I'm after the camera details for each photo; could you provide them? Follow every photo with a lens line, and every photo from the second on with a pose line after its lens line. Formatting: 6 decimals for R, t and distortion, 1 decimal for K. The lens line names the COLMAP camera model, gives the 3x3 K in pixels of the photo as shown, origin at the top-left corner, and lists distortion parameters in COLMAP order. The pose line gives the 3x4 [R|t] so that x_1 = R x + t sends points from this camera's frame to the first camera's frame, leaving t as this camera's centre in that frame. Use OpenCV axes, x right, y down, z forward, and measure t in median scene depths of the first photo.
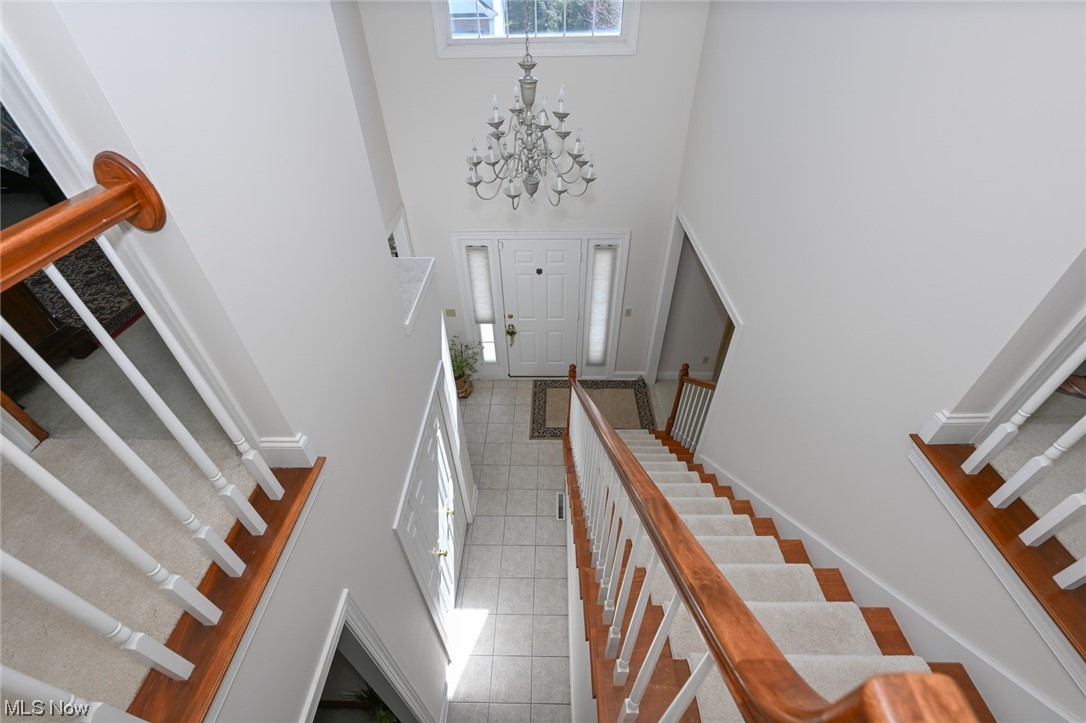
lens RADIAL K [[457.4, 0, 544.7], [0, 457.4, 379.9], [0, 0, 1]] dist [-0.001849, -0.000216]
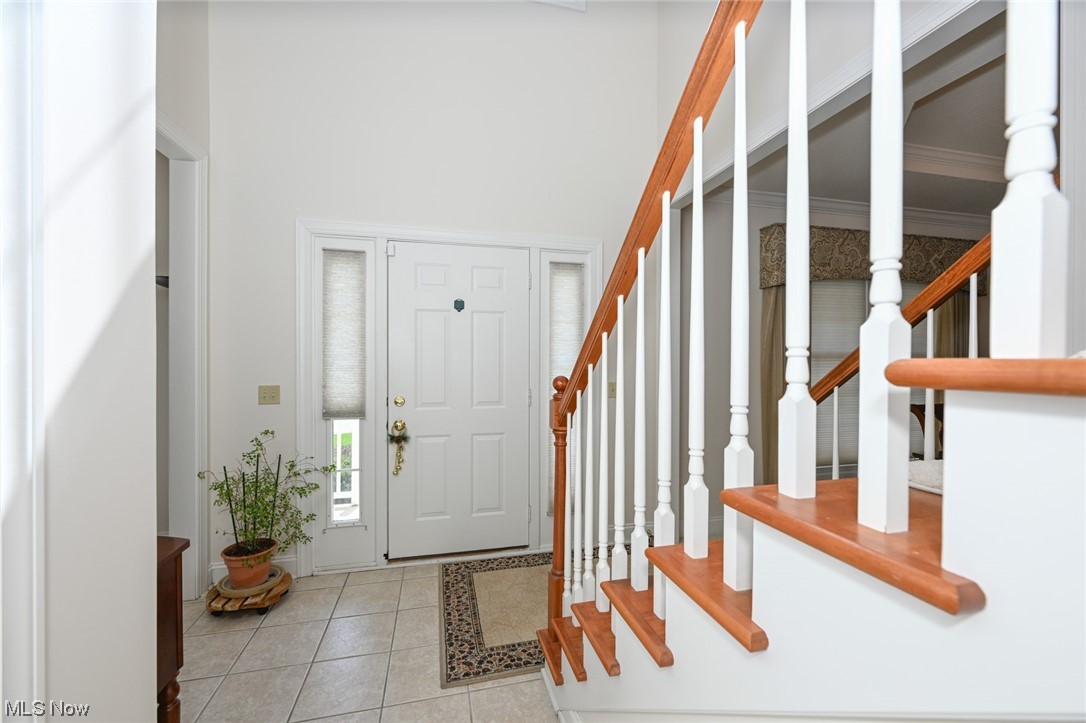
lens RADIAL K [[432.4, 0, 538.2], [0, 432.4, 362.0], [0, 0, 1]] dist [0.004769, -0.000590]
pose [[0.968861, 0.010637, 0.247375, -0.045648], [0.156661, 0.747338, -0.645711, 0.167356], [-0.191741, 0.664359, 0.722400, 0.605911]]
